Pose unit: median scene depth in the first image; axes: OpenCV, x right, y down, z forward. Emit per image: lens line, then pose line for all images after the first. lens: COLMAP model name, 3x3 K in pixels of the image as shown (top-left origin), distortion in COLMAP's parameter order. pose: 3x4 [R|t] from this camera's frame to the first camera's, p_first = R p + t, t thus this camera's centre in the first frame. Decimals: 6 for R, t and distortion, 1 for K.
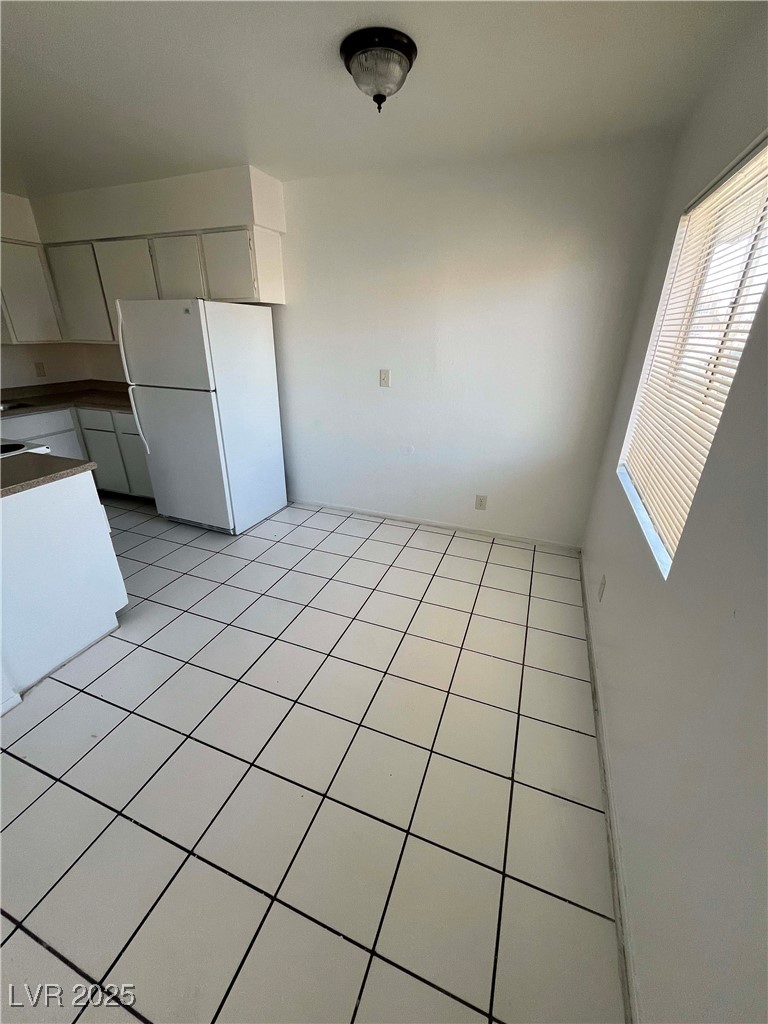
lens RADIAL K [[411.5, 0, 381.8], [0, 411.5, 511.2], [0, 0, 1]] dist [-0.000958, -0.000263]
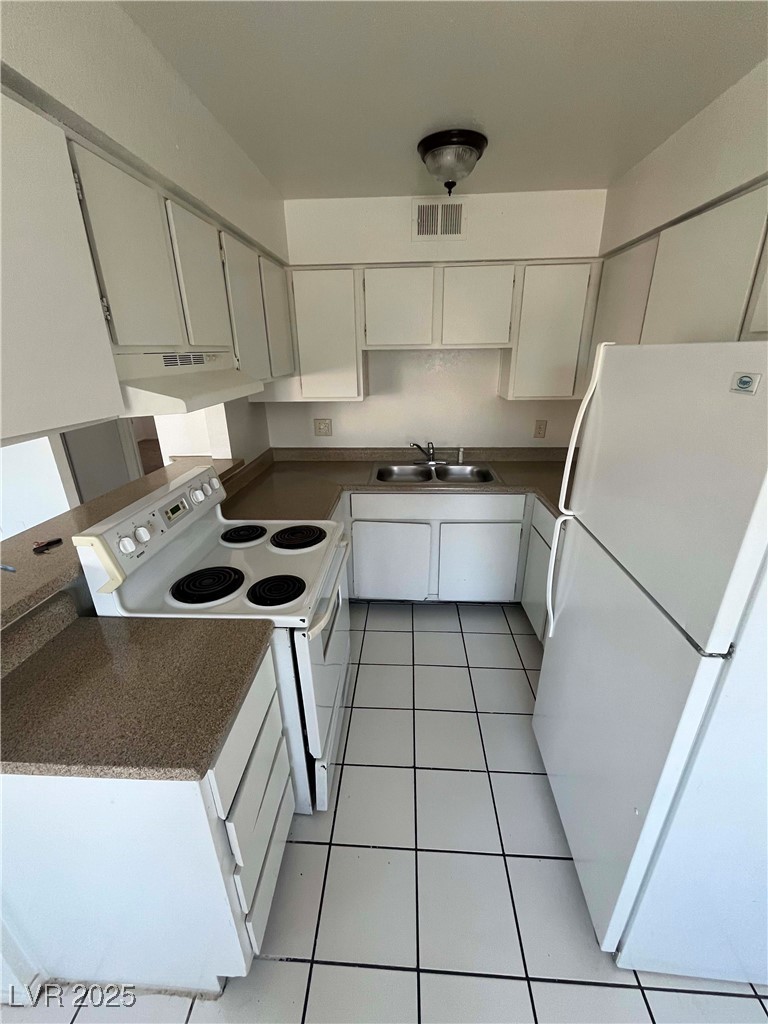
lens RADIAL K [[411.5, 0, 383.3], [0, 411.5, 510.7], [0, 0, 1]] dist [-0.000958, -0.000263]
pose [[0.310518, 0.329680, -0.891566, -0.226408], [-0.373178, 0.904909, 0.204642, -0.304193], [0.874252, 0.269167, 0.404020, 0.569942]]
